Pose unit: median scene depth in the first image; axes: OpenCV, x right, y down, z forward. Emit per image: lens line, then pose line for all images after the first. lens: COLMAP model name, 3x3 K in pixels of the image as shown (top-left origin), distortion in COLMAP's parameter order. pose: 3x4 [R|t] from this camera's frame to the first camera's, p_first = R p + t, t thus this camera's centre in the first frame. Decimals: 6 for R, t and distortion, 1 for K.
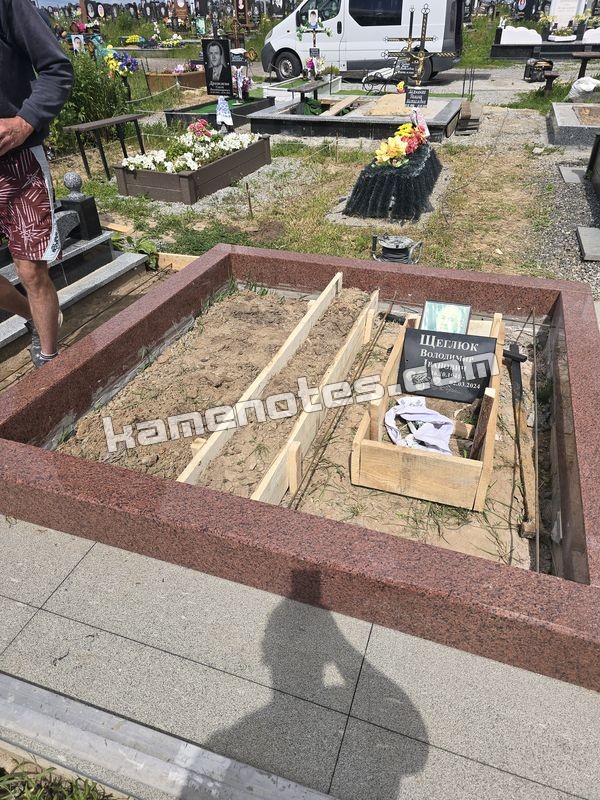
lens RADIAL K [[545.1, 0, 300.1], [0, 545.1, 404.3], [0, 0, 1]] dist [0.064767, -0.054247]
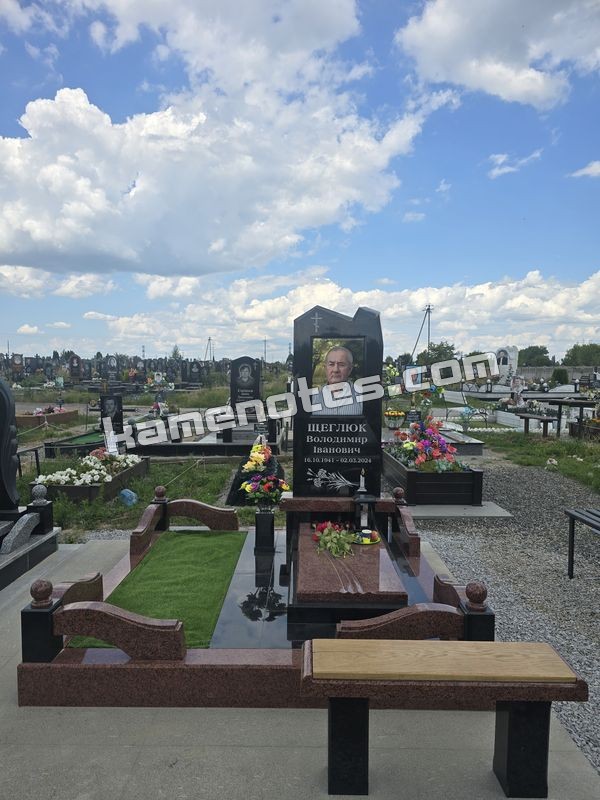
lens RADIAL K [[545.1, 0, 300.1], [0, 545.1, 404.3], [0, 0, 1]] dist [0.064767, -0.054247]
pose [[0.947737, -0.007392, 0.318967, -0.095350], [0.172452, 0.852978, -0.492635, 0.071033], [-0.268431, 0.521895, 0.809673, -0.137812]]
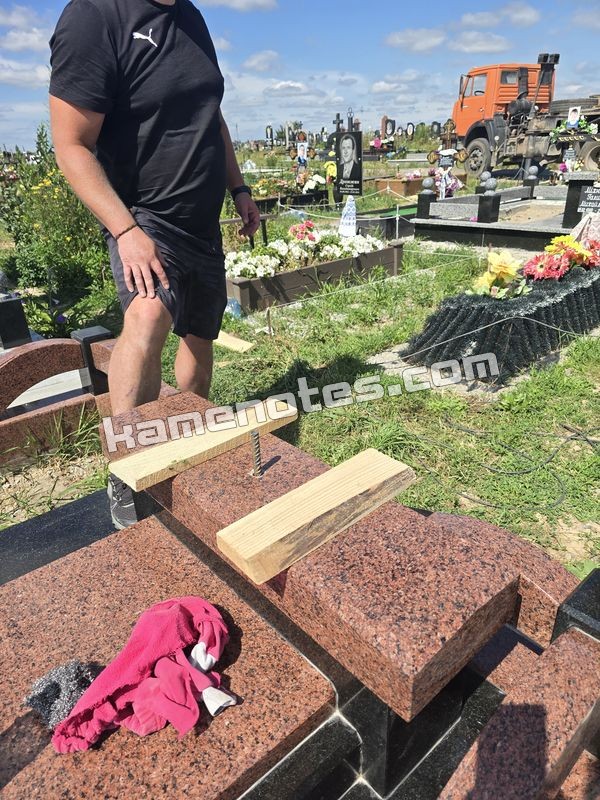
lens RADIAL K [[545.1, 0, 300.1], [0, 545.1, 404.3], [0, 0, 1]] dist [0.064767, -0.054247]
pose [[0.866129, 0.189401, -0.462545, 0.162693], [-0.261296, 0.960473, -0.095995, -0.108994], [0.426081, 0.204005, 0.881384, 0.211032]]
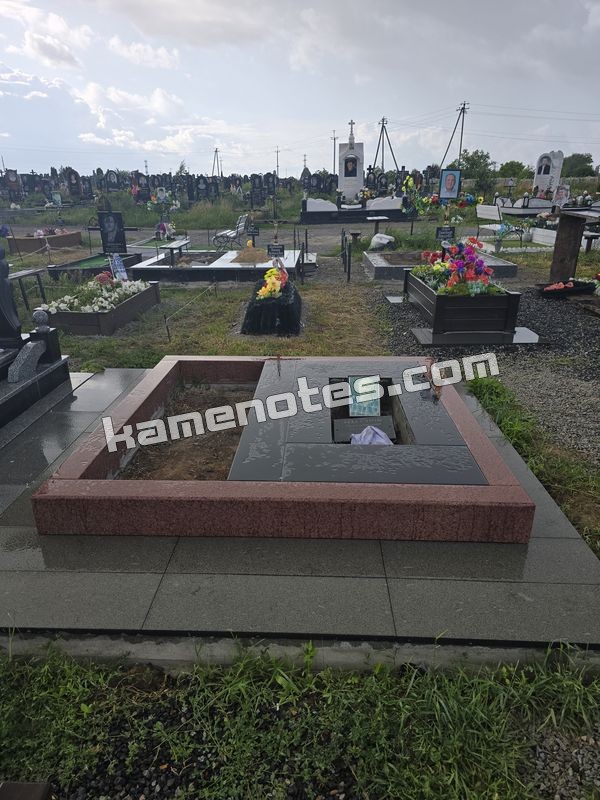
lens RADIAL K [[545.1, 0, 300.1], [0, 545.1, 404.3], [0, 0, 1]] dist [0.064767, -0.054247]
pose [[0.956079, -0.105147, 0.273600, -0.085109], [0.166414, 0.963132, -0.211384, 0.055837], [-0.241286, 0.247630, 0.938328, -0.098278]]
